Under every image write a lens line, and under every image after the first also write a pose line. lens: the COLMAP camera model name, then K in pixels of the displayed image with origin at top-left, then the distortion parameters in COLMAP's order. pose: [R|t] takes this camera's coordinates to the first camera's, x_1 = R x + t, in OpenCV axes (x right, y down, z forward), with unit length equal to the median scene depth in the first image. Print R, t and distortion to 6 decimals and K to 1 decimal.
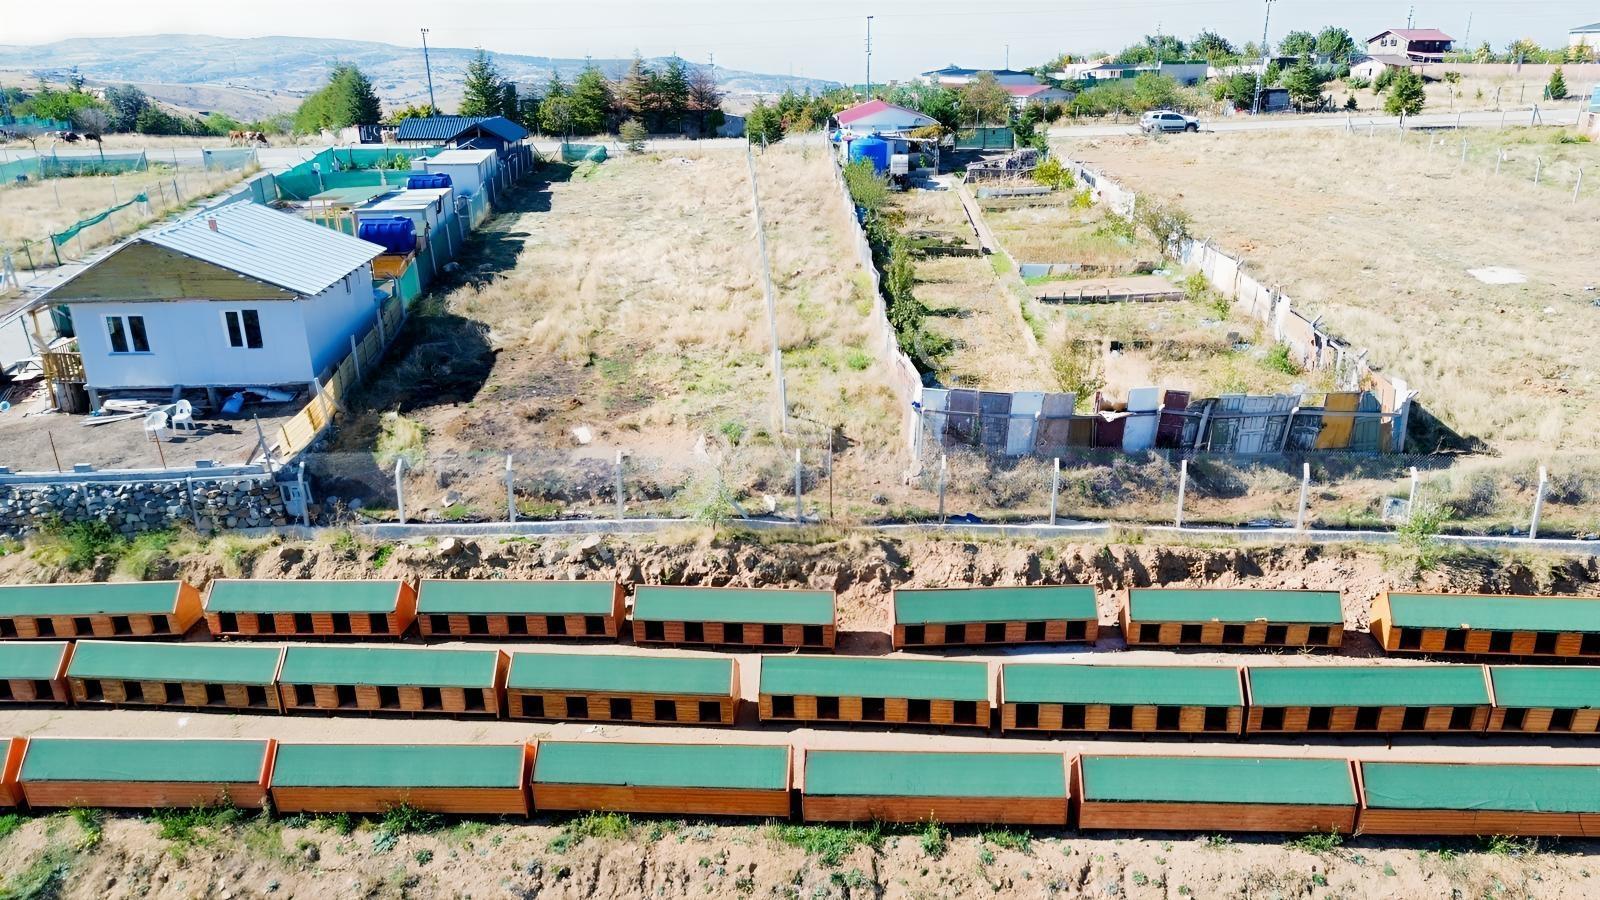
lens RADIAL K [[1131.6, 0, 810.3], [0, 1131.6, 445.6], [0, 0, 1]] dist [0.074440, -0.070750]
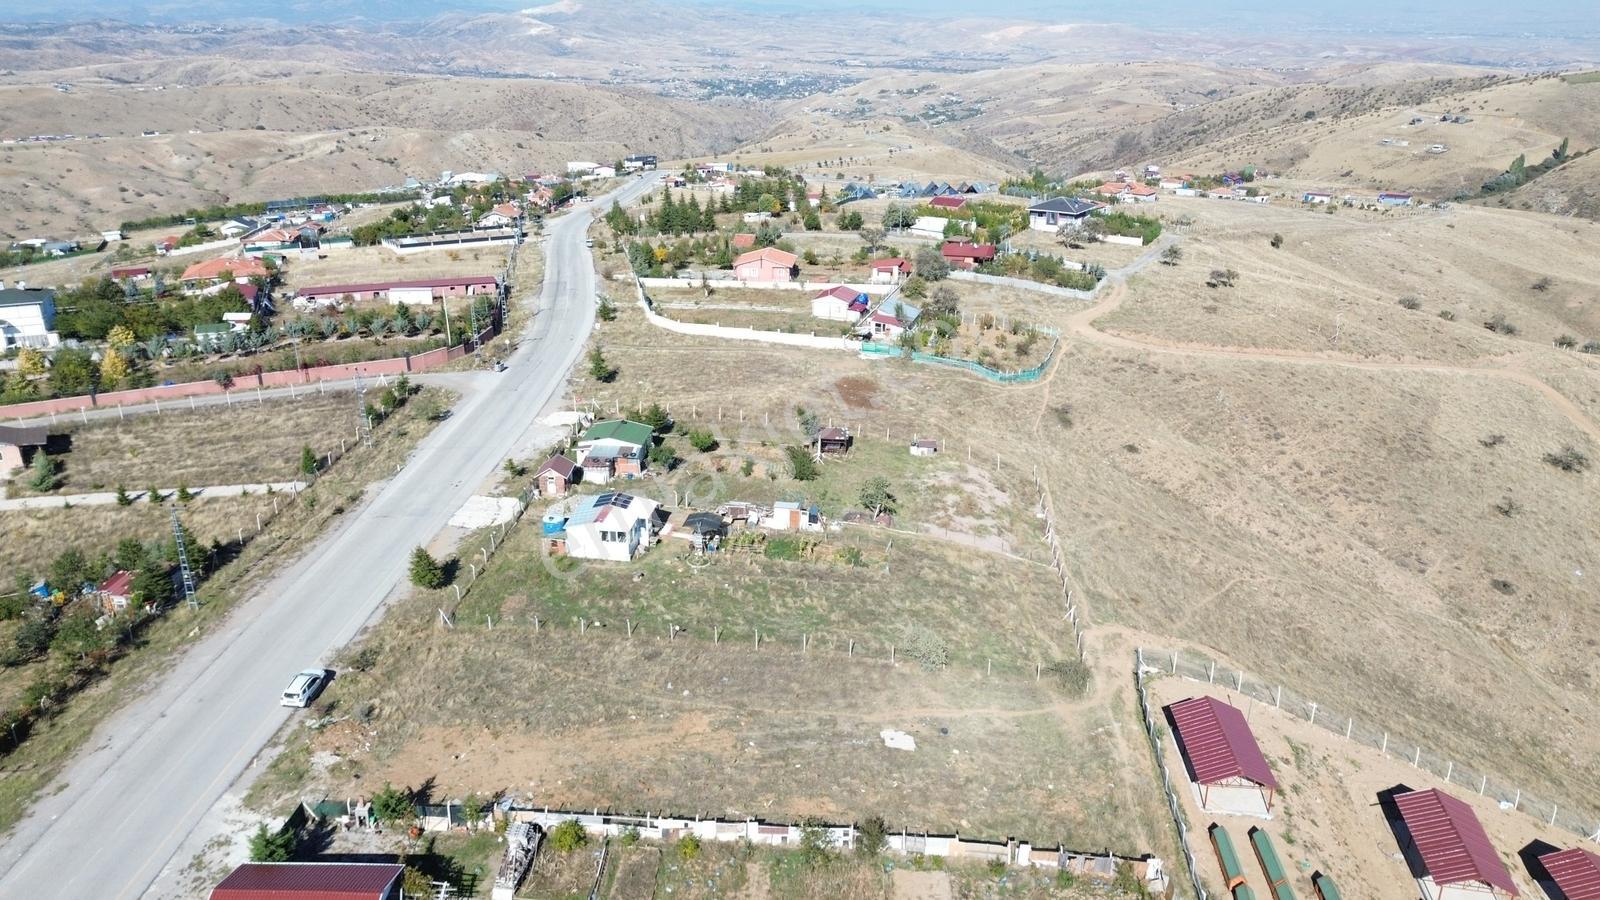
lens RADIAL K [[1131.6, 0, 806.0], [0, 1131.6, 447.0], [0, 0, 1]] dist [0.074440, -0.070750]
pose [[0.063679, -0.357338, 0.931802, -1.298445], [0.331593, 0.888225, 0.317965, -1.657339], [-0.941271, 0.288731, 0.175052, 0.964130]]
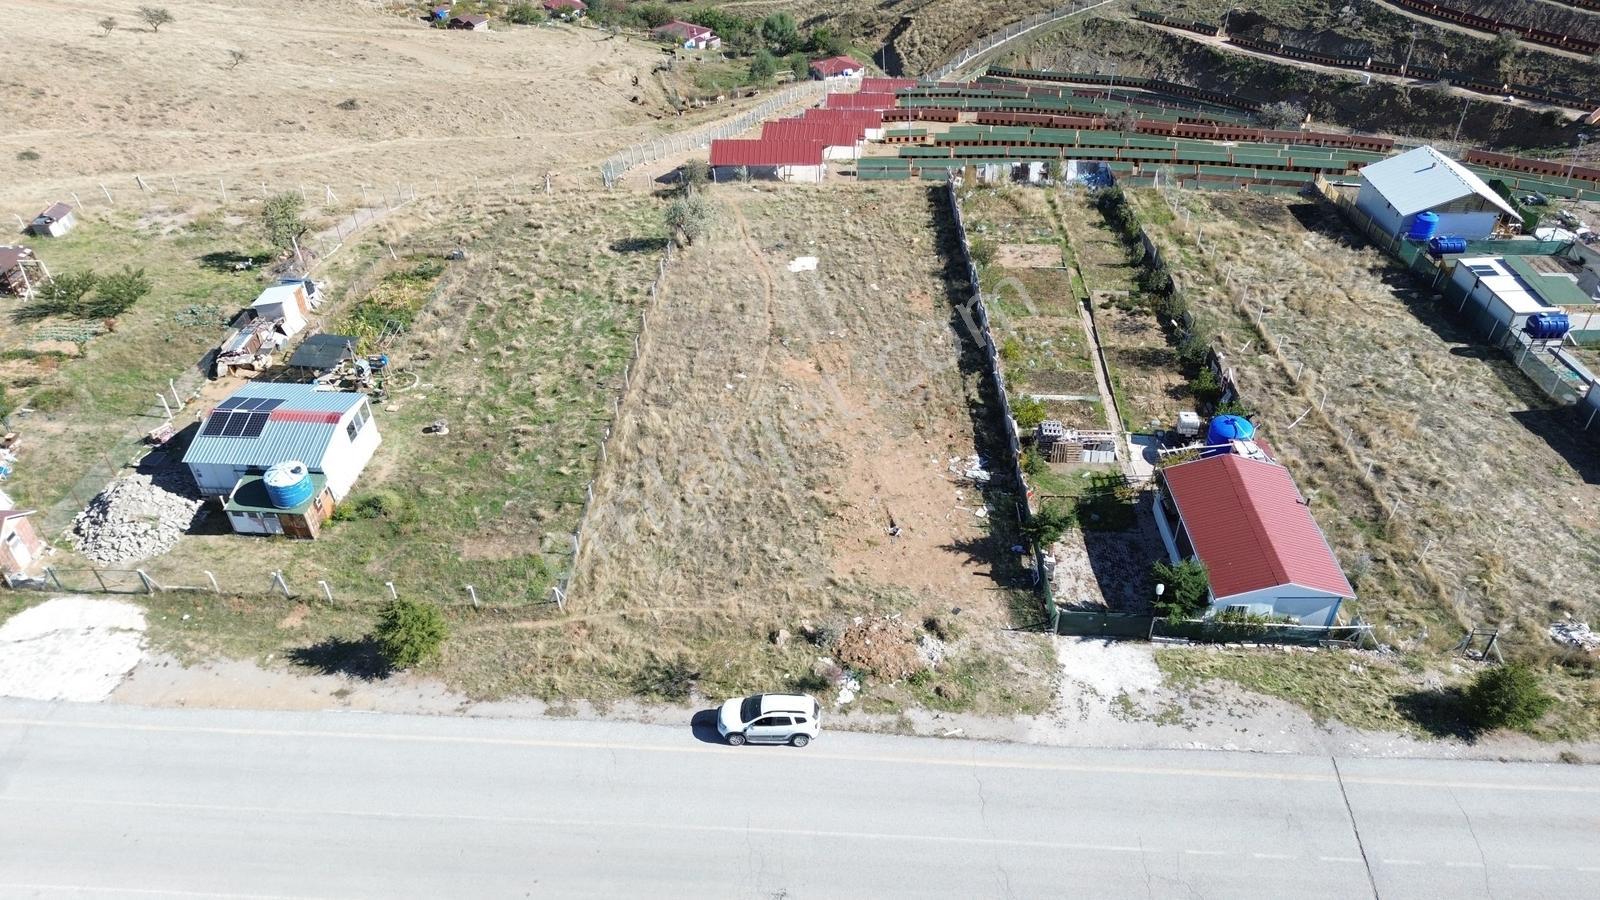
lens RADIAL K [[1131.6, 0, 806.9], [0, 1131.6, 451.8], [0, 0, 1]] dist [0.074440, -0.070750]
pose [[-0.999028, -0.009676, 0.043016, 0.718568], [0.031483, 0.526478, 0.849606, -2.132790], [-0.030867, 0.850134, -0.525661, 3.087824]]
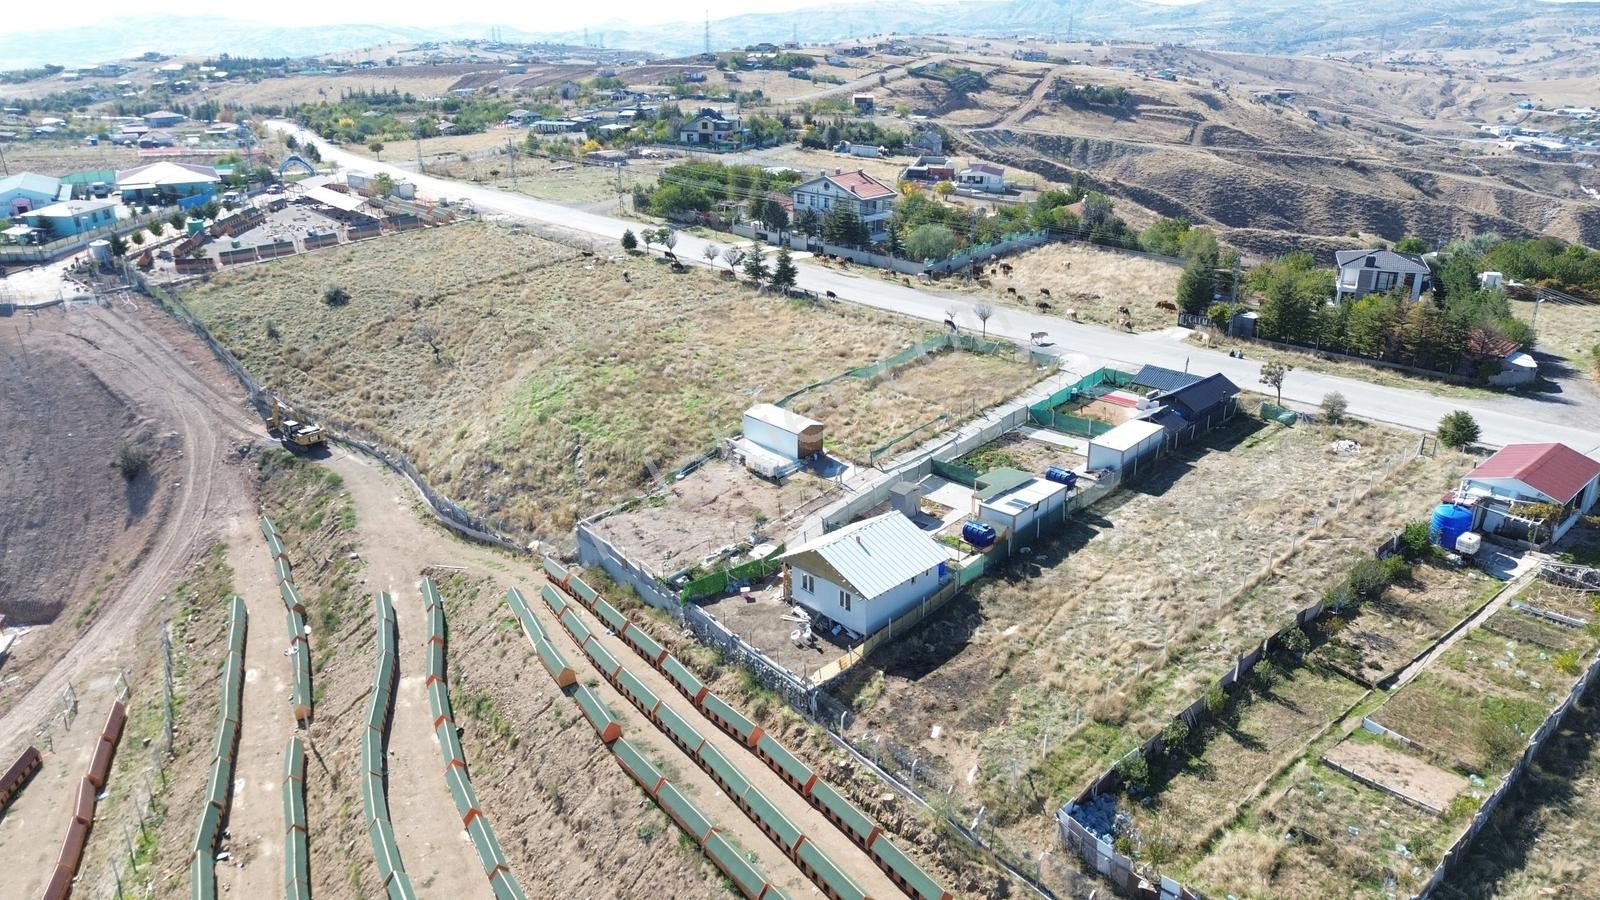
lens RADIAL K [[1131.6, 0, 806.0], [0, 1131.6, 445.5], [0, 0, 1]] dist [0.074440, -0.070750]
pose [[0.646797, 0.275858, -0.711025, 0.866695], [-0.249119, 0.957572, 0.144897, -0.682963], [0.720828, 0.083410, 0.688076, -0.481001]]
